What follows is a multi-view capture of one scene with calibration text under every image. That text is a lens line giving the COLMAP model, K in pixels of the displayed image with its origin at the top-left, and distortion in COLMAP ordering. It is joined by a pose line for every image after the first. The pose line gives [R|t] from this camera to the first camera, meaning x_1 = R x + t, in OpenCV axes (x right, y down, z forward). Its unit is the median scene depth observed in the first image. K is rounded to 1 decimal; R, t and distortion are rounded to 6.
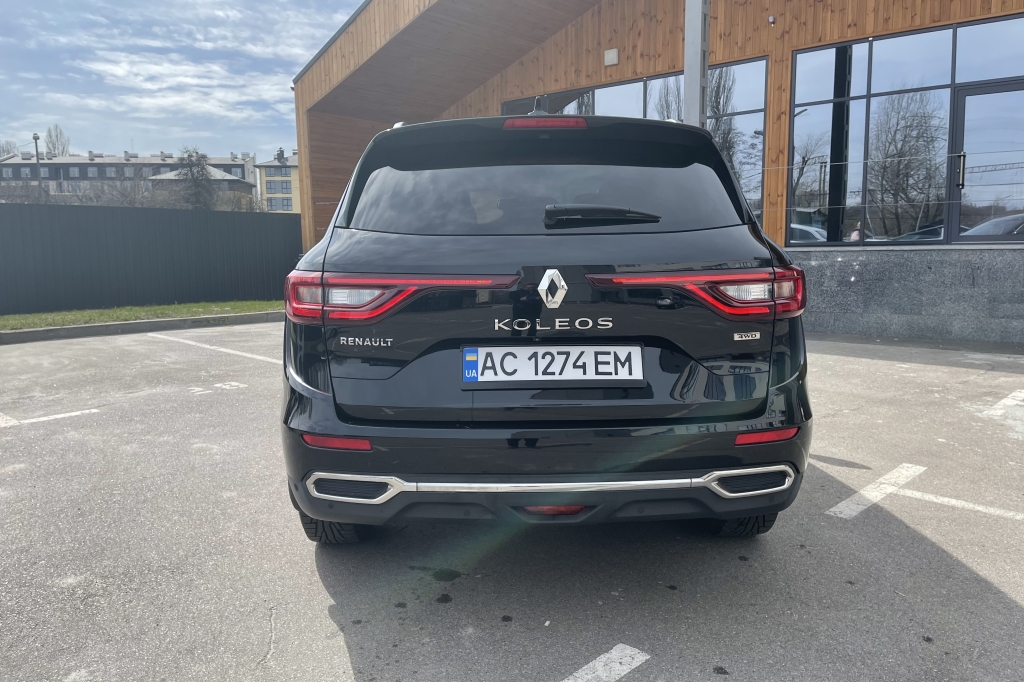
lens RADIAL K [[765.1, 0, 512.0], [0, 765.1, 341.0], [0, 0, 1]] dist [0.093453, -0.118113]
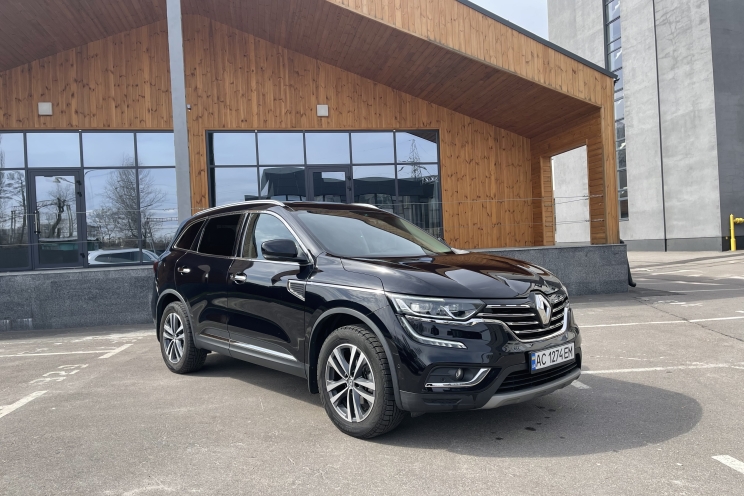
lens RADIAL K [[555.9, 0, 372.0], [0, 555.9, 248.0], [0, 0, 1]] dist [0.093453, -0.118113]
pose [[0.633404, -0.013786, 0.773698, -0.256433], [0.131347, 0.987248, -0.089938, -0.015481], [-0.762592, 0.158590, 0.627138, 0.125916]]
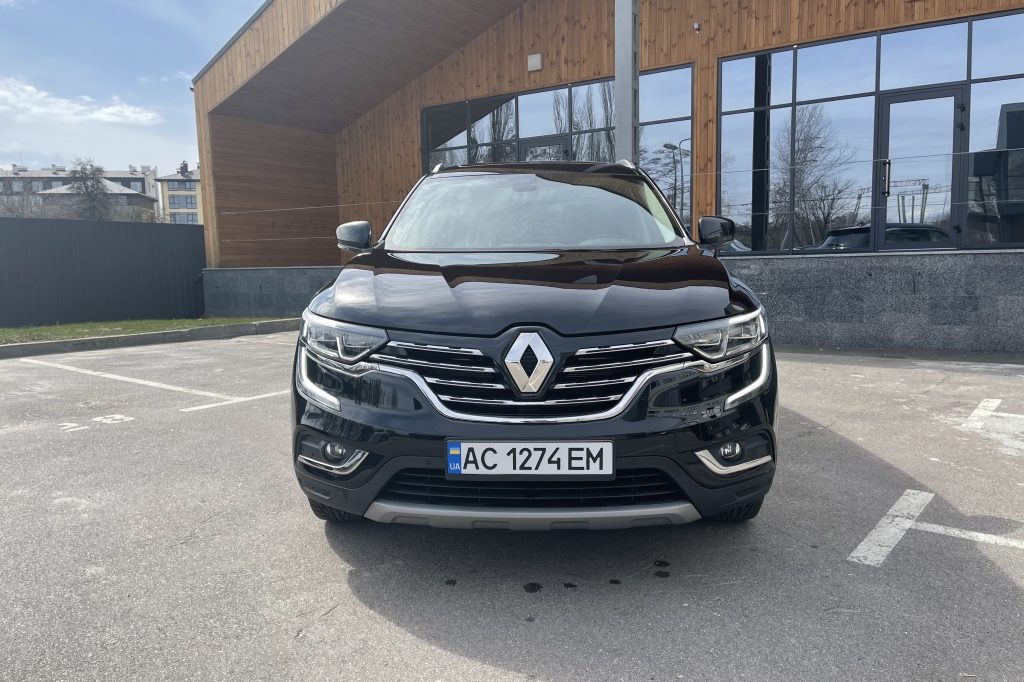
lens RADIAL K [[765.1, 0, 512.0], [0, 765.1, 341.0], [0, 0, 1]] dist [0.093453, -0.118113]
pose [[0.994219, -0.019021, 0.105671, -0.009856], [0.021125, 0.999600, -0.018822, -0.001099], [-0.105271, 0.020945, 0.994223, 0.054765]]
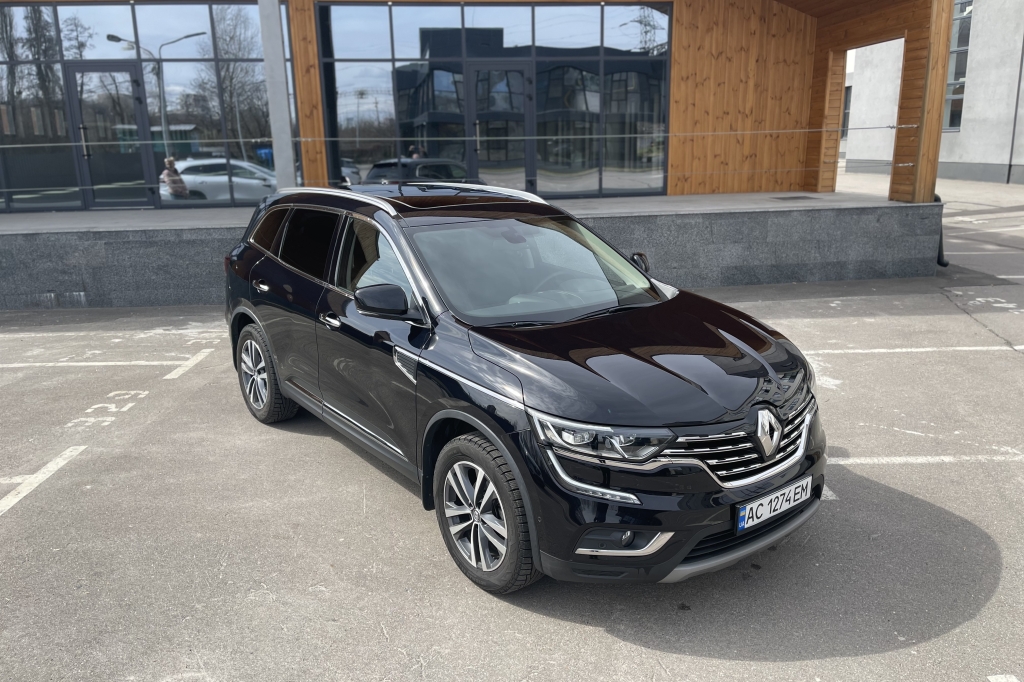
lens RADIAL K [[767.4, 0, 516.8], [0, 767.4, 339.9], [0, 0, 1]] dist [0.101059, -0.132386]
pose [[0.688912, -0.175411, 0.703300, -0.215884], [0.098524, 0.983932, 0.148896, -0.075295], [-0.718118, -0.033284, 0.695125, 0.124911]]
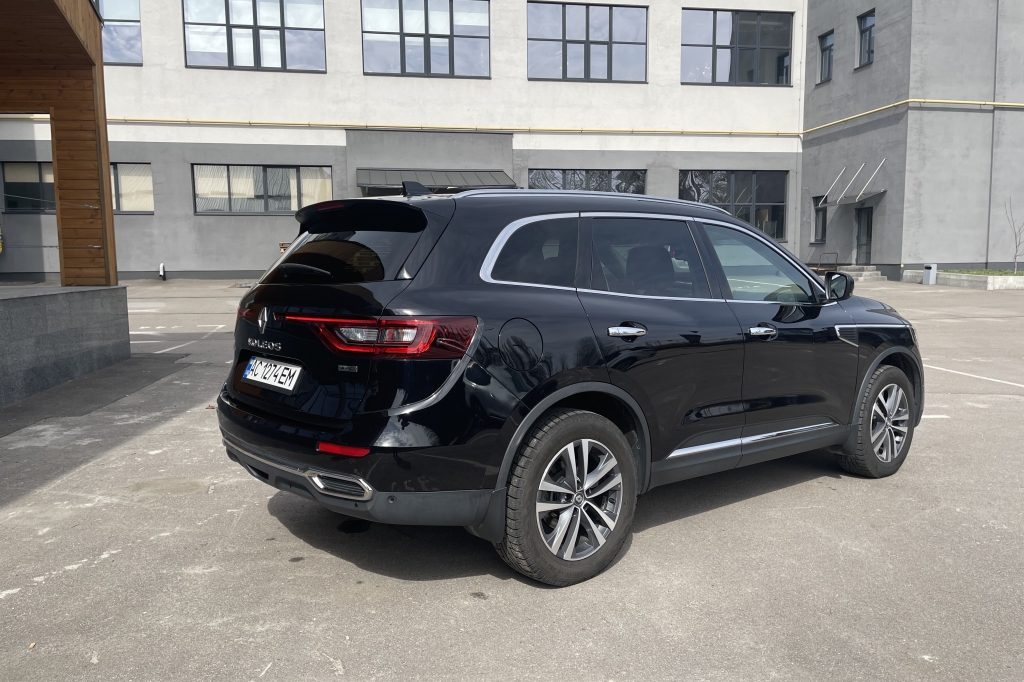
lens RADIAL K [[765.1, 0, 512.0], [0, 765.1, 341.0], [0, 0, 1]] dist [0.093453, -0.118113]
pose [[-0.745222, -0.048970, 0.665016, -0.160092], [0.095401, 0.979210, 0.179014, -0.101610], [-0.659957, 0.196848, -0.725057, 0.716277]]
